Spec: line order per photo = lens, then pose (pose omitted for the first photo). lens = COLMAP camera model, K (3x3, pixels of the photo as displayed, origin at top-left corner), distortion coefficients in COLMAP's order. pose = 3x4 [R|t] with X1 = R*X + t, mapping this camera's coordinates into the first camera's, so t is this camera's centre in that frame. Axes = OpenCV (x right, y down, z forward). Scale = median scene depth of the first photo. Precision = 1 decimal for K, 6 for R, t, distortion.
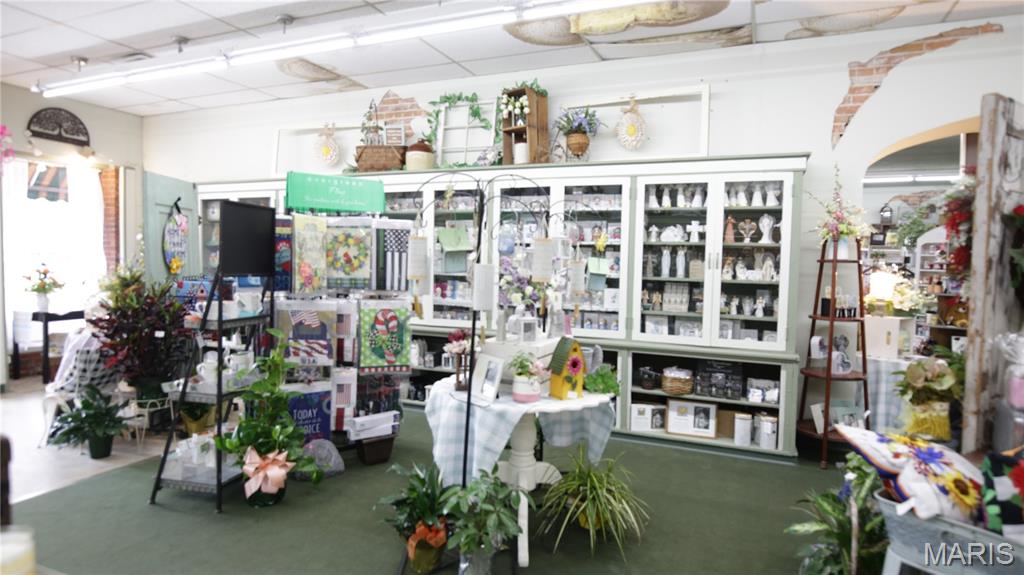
lens RADIAL K [[595.3, 0, 512.0], [0, 595.3, 287.5], [0, 0, 1]] dist [-0.003750, 0.000126]
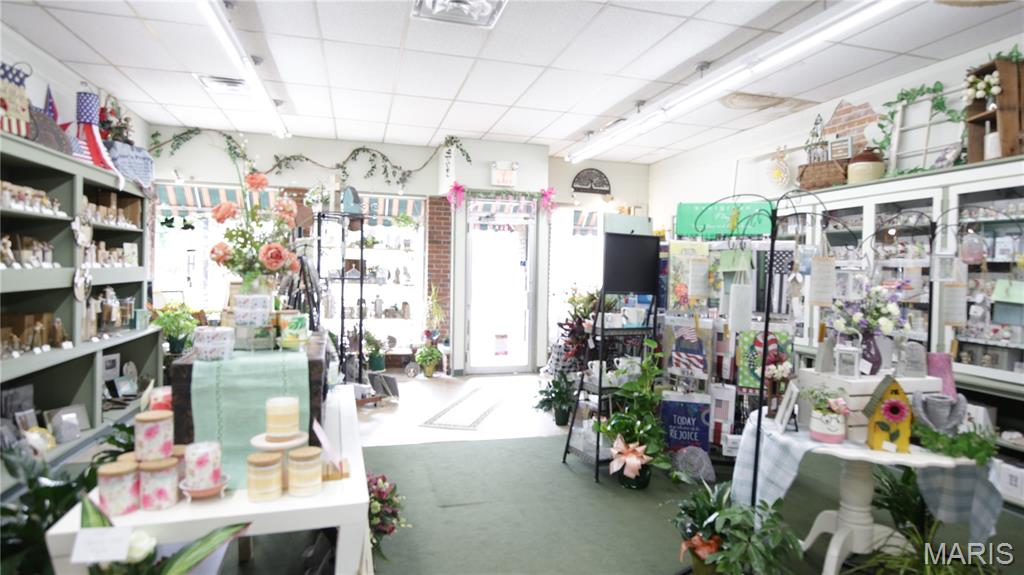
lens RADIAL K [[595.3, 0, 512.0], [0, 595.3, 287.5], [0, 0, 1]] dist [-0.003750, 0.000126]
pose [[0.616122, 0.015286, -0.787503, 0.304525], [-0.046452, 0.998777, -0.016956, -0.000262], [0.786280, 0.047028, 0.616078, 0.055366]]
